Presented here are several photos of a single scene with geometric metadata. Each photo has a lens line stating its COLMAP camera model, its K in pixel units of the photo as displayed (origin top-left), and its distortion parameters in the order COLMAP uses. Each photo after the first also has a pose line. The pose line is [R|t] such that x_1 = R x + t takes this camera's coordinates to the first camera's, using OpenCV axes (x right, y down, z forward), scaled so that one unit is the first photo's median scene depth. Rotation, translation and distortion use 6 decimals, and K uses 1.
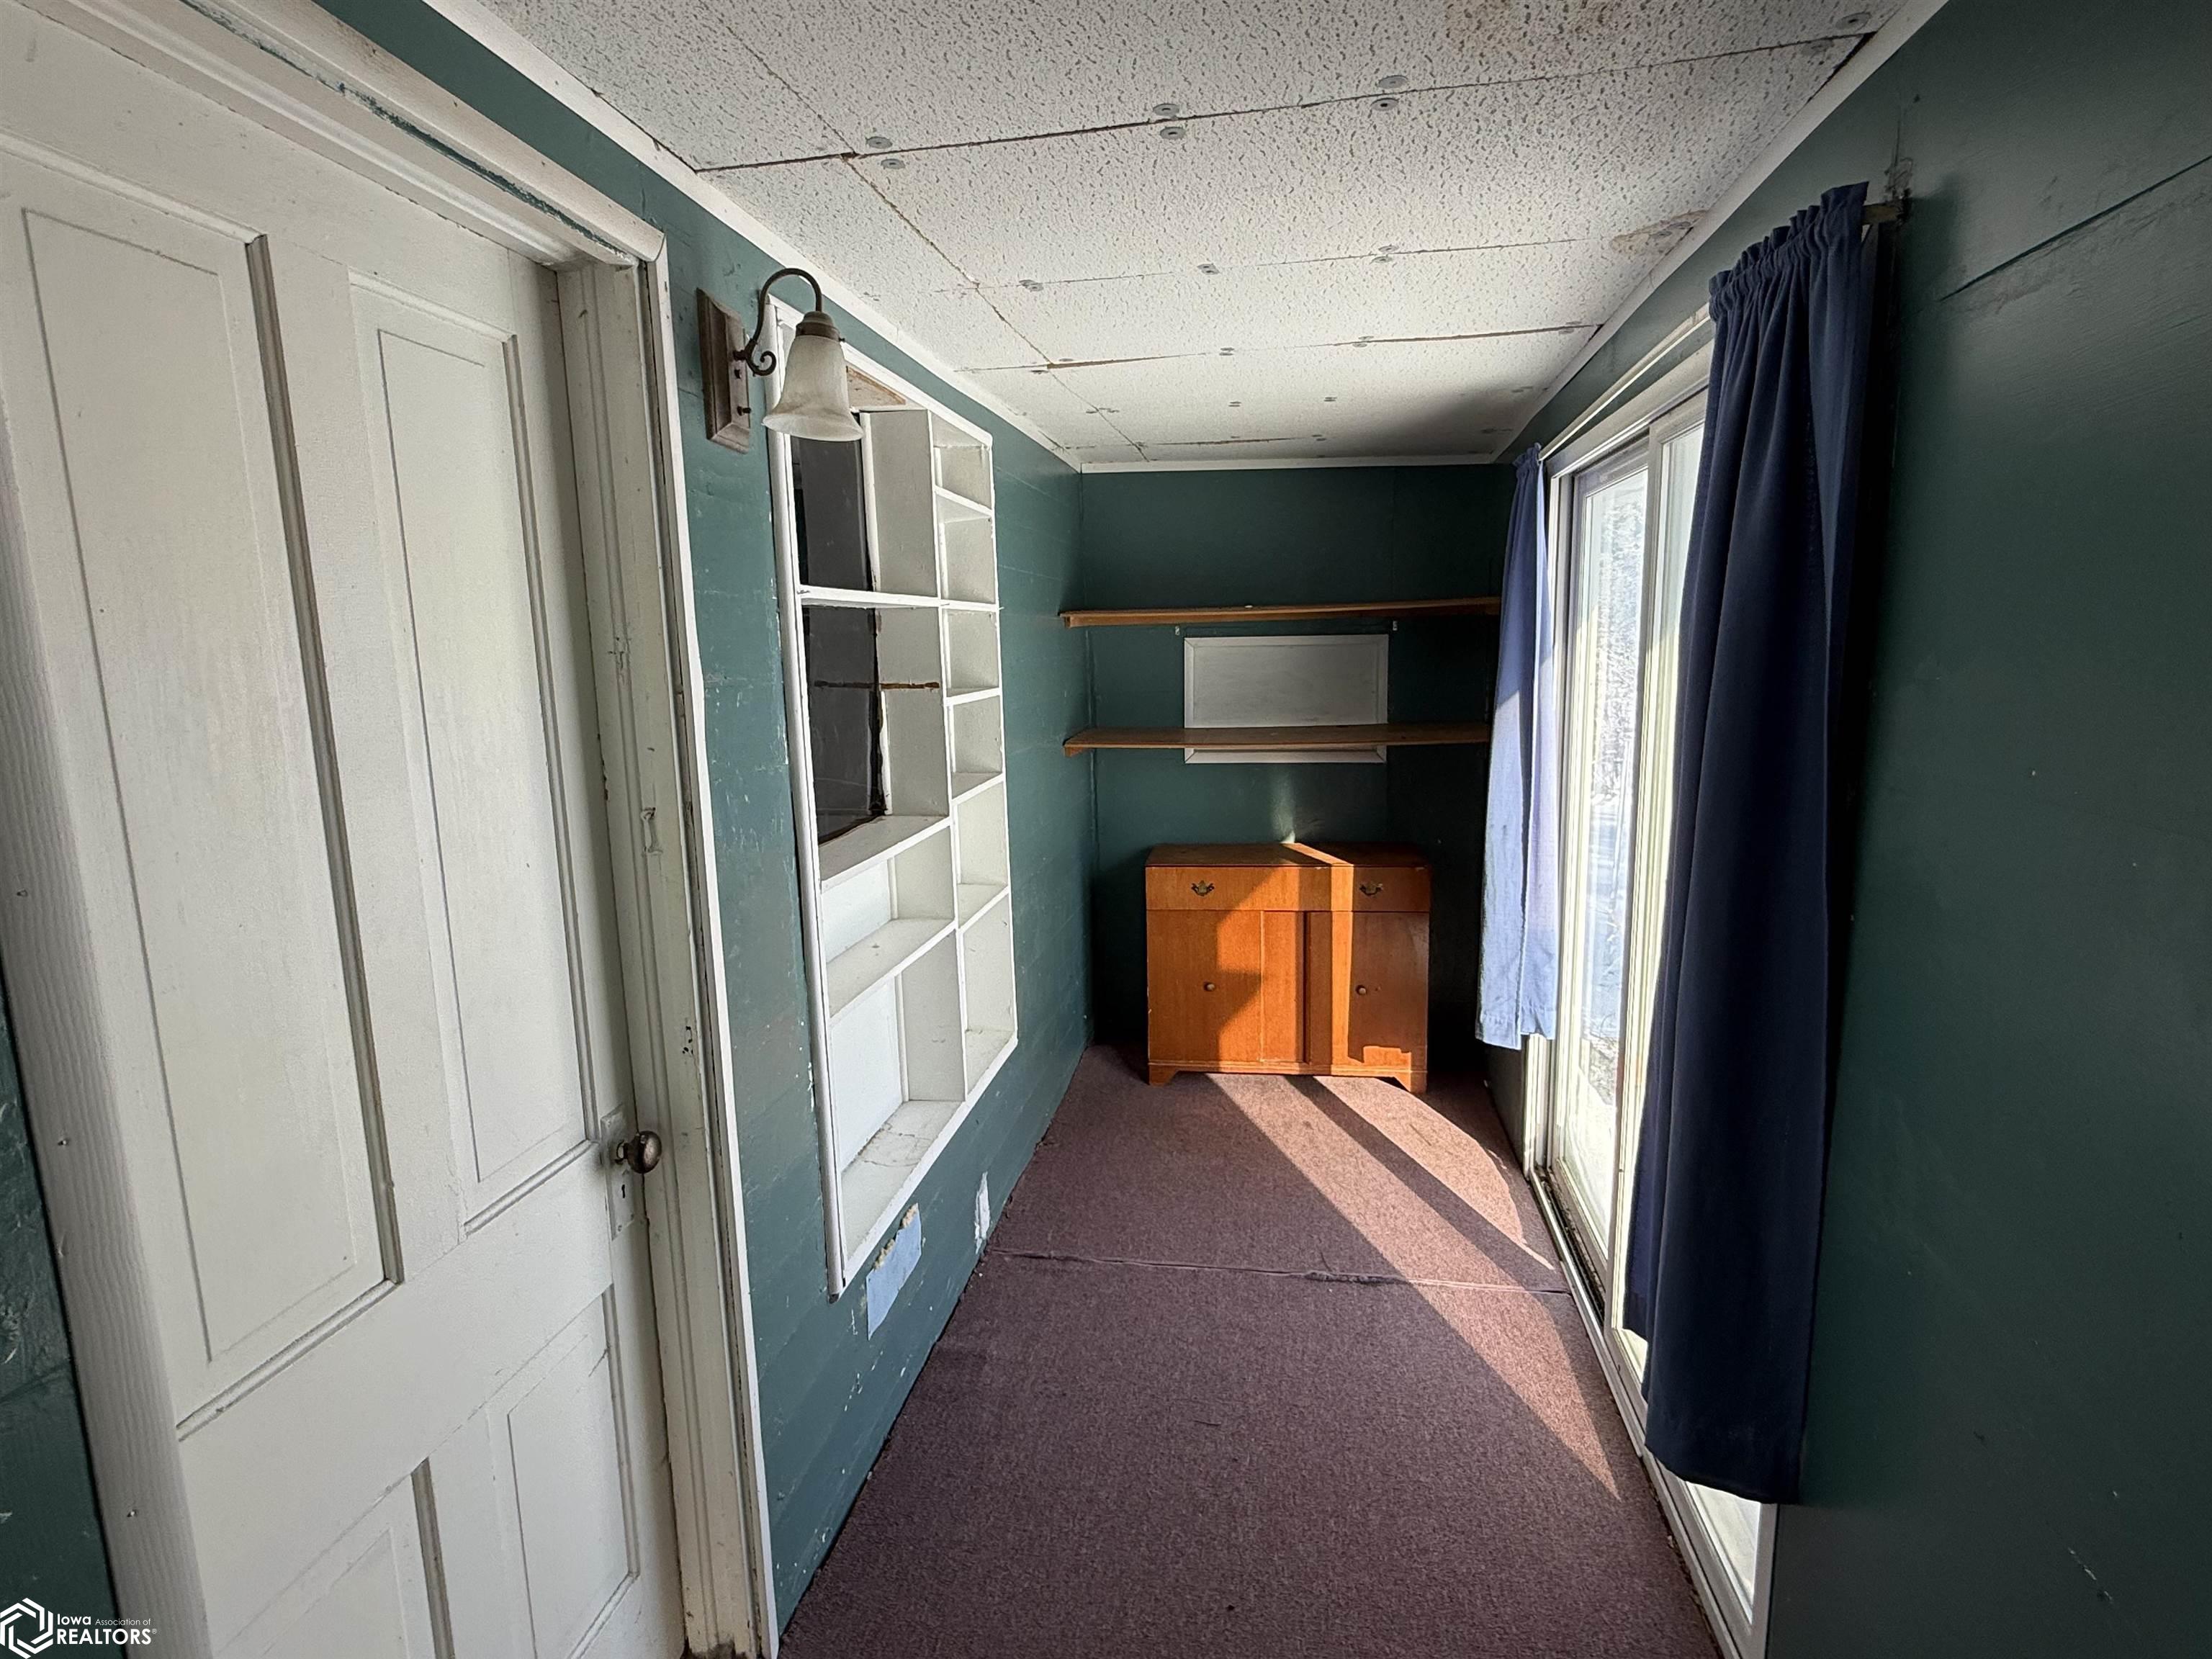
lens RADIAL K [[1145.6, 0, 1106.0], [0, 1145.6, 829.5], [0, 0, 1]] dist [-0.004219, -0.000273]
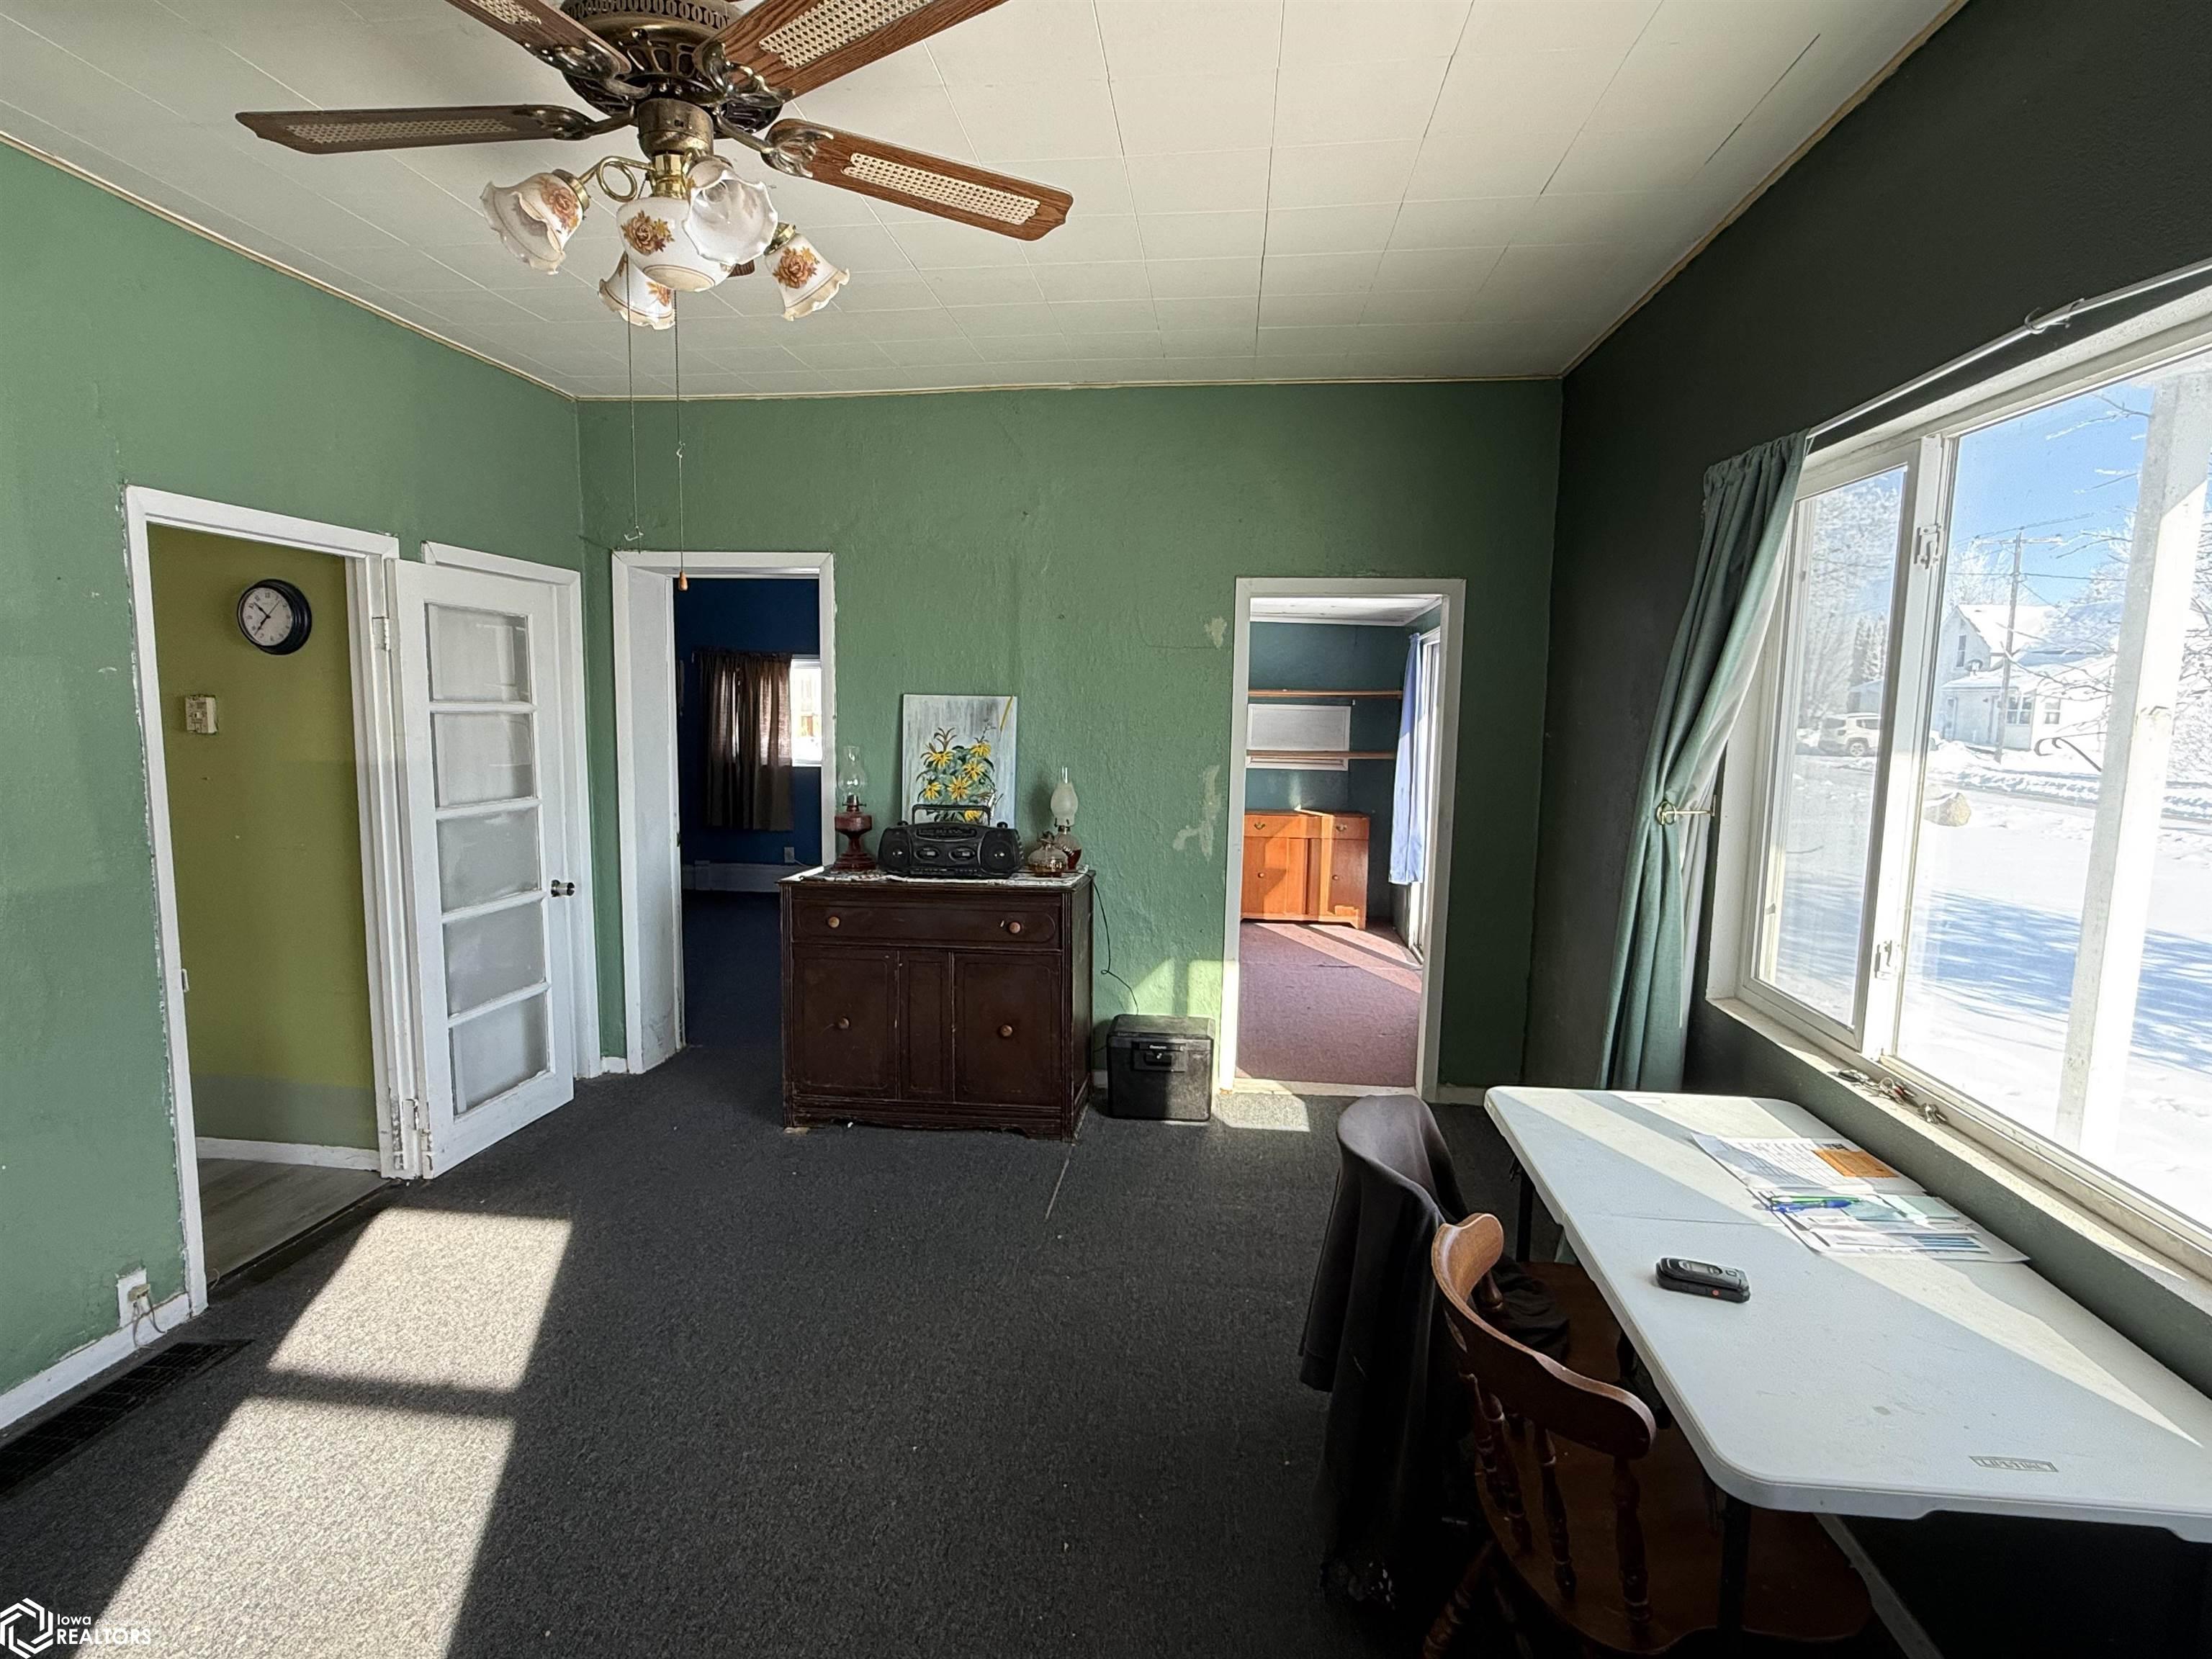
lens RADIAL K [[1145.6, 0, 1106.0], [0, 1145.6, 829.5], [0, 0, 1]] dist [-0.004219, -0.000273]
pose [[0.997483, 0.030668, 0.063933, -0.320515], [-0.027819, 0.998600, -0.044989, 0.157410], [-0.065224, 0.043097, 0.996940, -1.024658]]
